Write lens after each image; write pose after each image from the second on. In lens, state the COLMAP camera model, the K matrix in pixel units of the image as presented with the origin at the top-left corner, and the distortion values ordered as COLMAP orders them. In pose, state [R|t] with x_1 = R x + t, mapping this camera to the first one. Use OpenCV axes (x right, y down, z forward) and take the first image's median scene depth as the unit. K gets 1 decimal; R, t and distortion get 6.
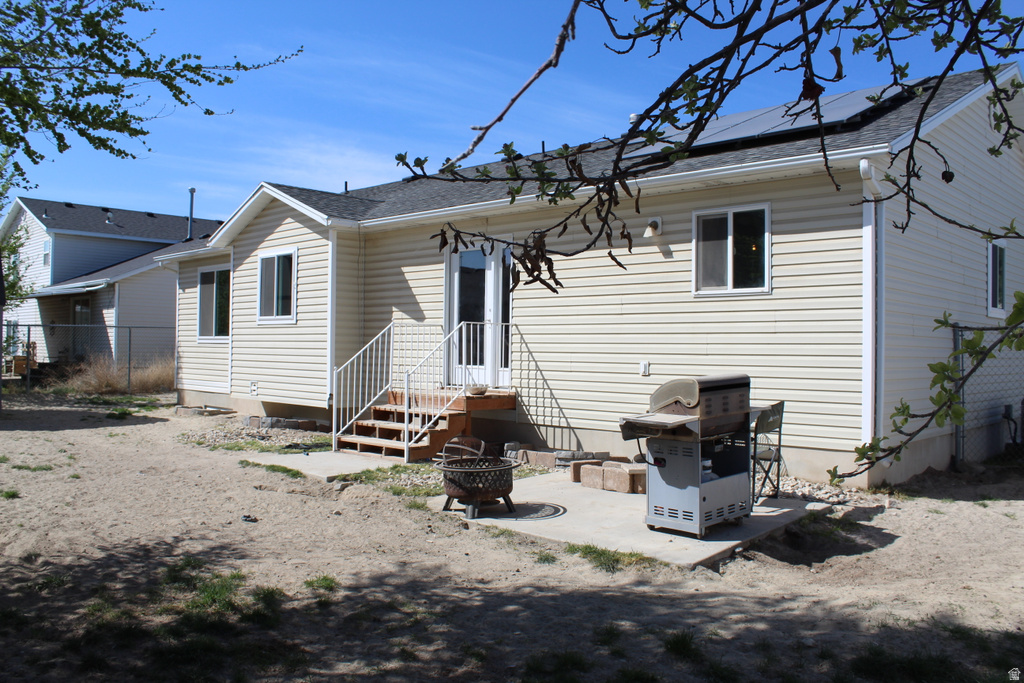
lens RADIAL K [[857.2, 0, 511.5], [0, 857.2, 341.1], [0, 0, 1]] dist [-0.141024, 0.115366]
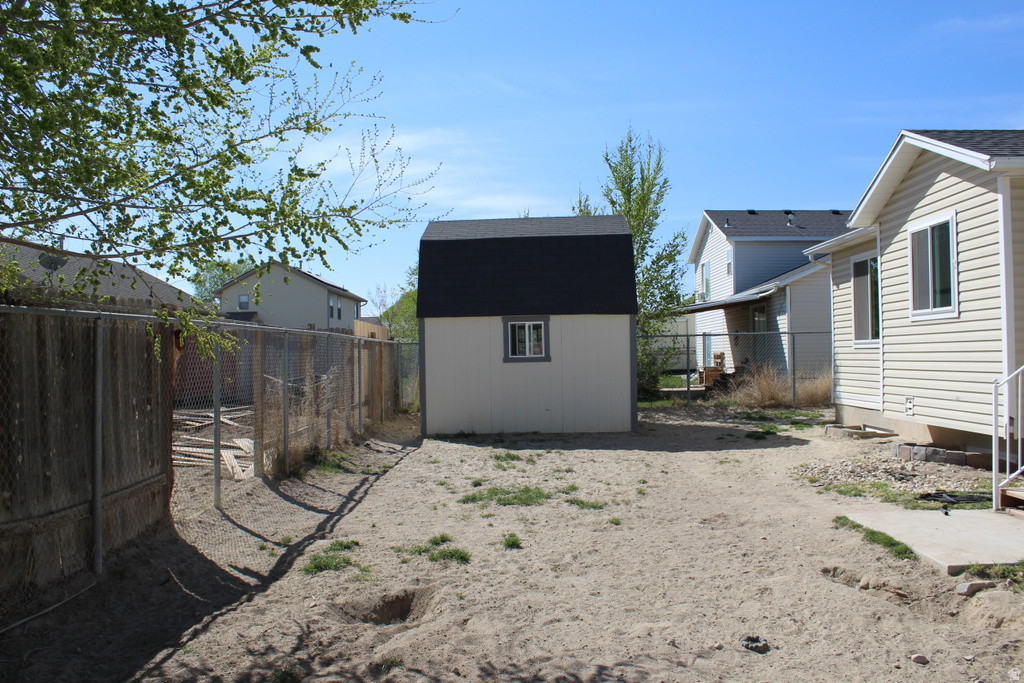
lens RADIAL K [[857.2, 0, 511.5], [0, 857.2, 342.6], [0, 0, 1]] dist [-0.141024, 0.115366]
pose [[0.678537, -0.032792, -0.733834, 0.003041], [0.027061, 0.999441, -0.019639, 0.003903], [0.734068, -0.006532, 0.679045, 0.225558]]
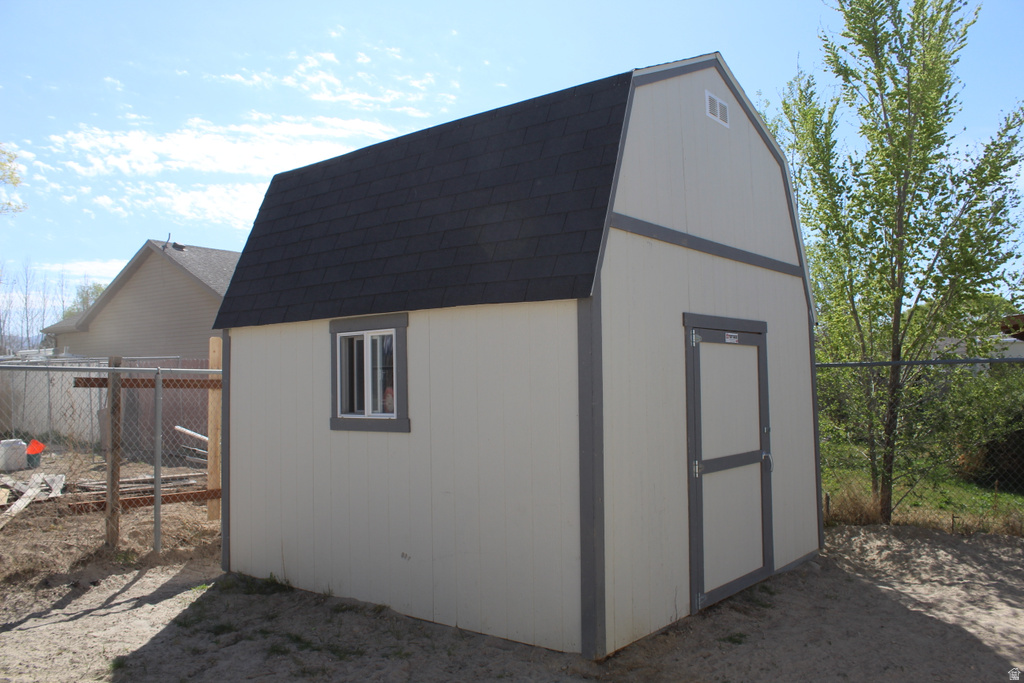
lens RADIAL K [[857.2, 0, 511.8], [0, 857.2, 337.8], [0, 0, 1]] dist [-0.141024, 0.115366]
pose [[0.133100, -0.067327, -0.988813, -0.392318], [0.014610, 0.997715, -0.065966, -0.012058], [0.990995, -0.005667, 0.133780, 1.116704]]
